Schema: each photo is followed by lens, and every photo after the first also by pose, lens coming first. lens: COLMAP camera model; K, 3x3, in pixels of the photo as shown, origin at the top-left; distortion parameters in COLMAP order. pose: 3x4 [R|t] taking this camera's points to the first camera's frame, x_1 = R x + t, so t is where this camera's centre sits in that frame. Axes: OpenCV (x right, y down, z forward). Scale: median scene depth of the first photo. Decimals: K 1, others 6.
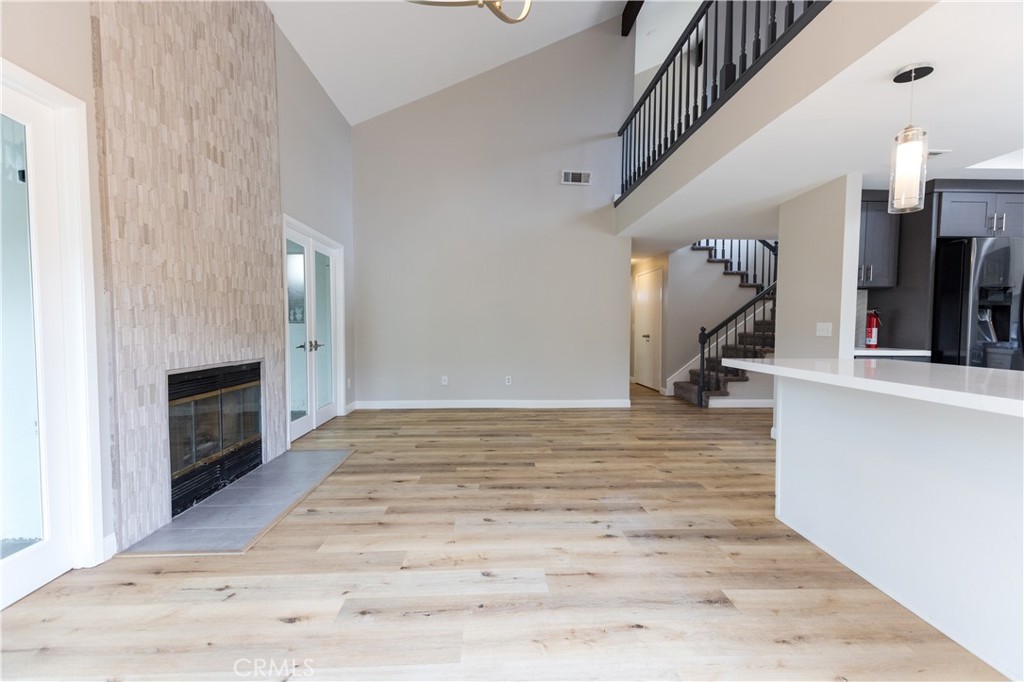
lens RADIAL K [[451.1, 0, 508.4], [0, 451.1, 342.9], [0, 0, 1]] dist [0.023975, -0.006140]
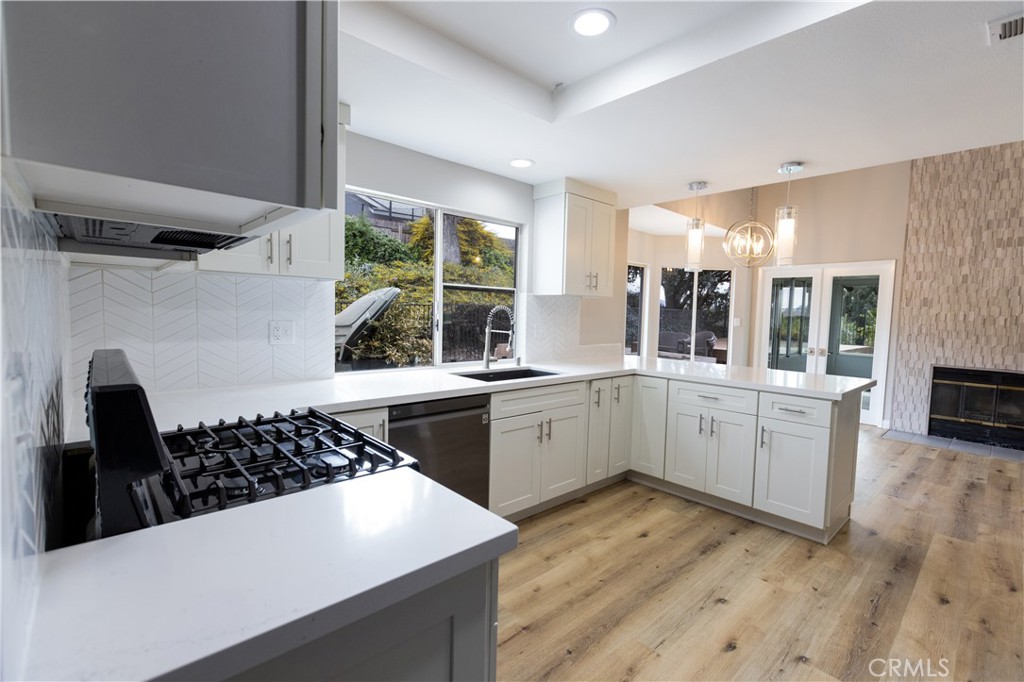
lens RADIAL K [[451.1, 0, 522.8], [0, 451.1, 341.4], [0, 0, 1]] dist [0.023975, -0.006140]
pose [[-0.756710, 0.023510, -0.653328, 1.698043], [-0.050140, 0.994322, 0.093855, -0.121084], [0.651826, 0.103779, -0.751235, 1.097341]]
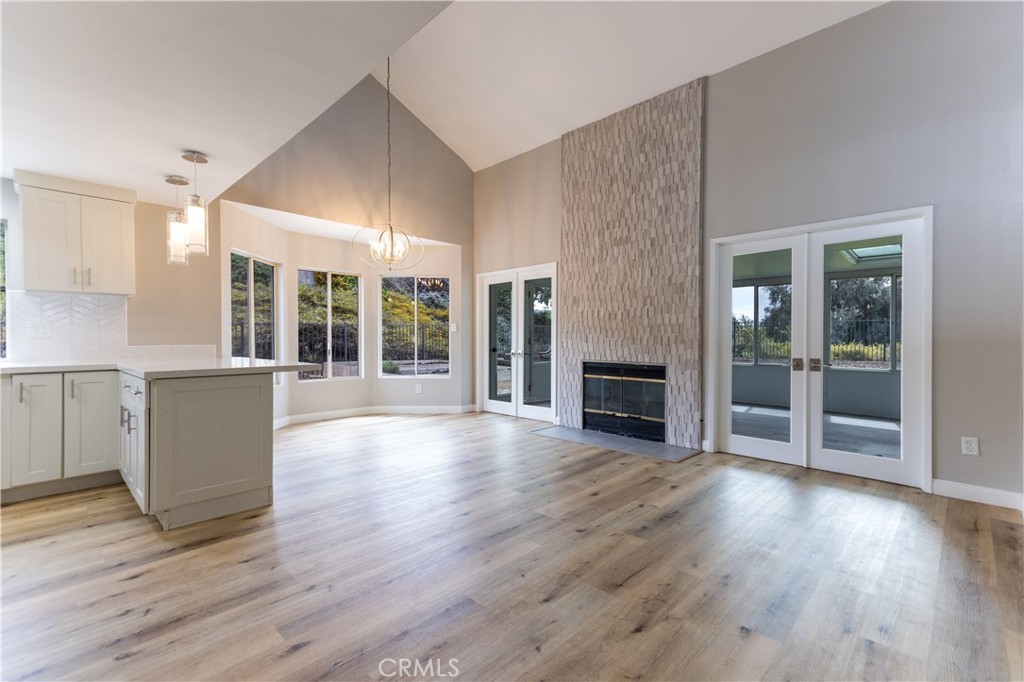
lens RADIAL K [[451.1, 0, 512.7], [0, 451.1, 340.1], [0, 0, 1]] dist [0.023975, -0.006140]
pose [[-0.727073, 0.007051, -0.686524, 0.807845], [-0.025528, 0.998978, 0.037296, -0.086639], [0.686086, 0.044643, -0.726150, 1.913443]]
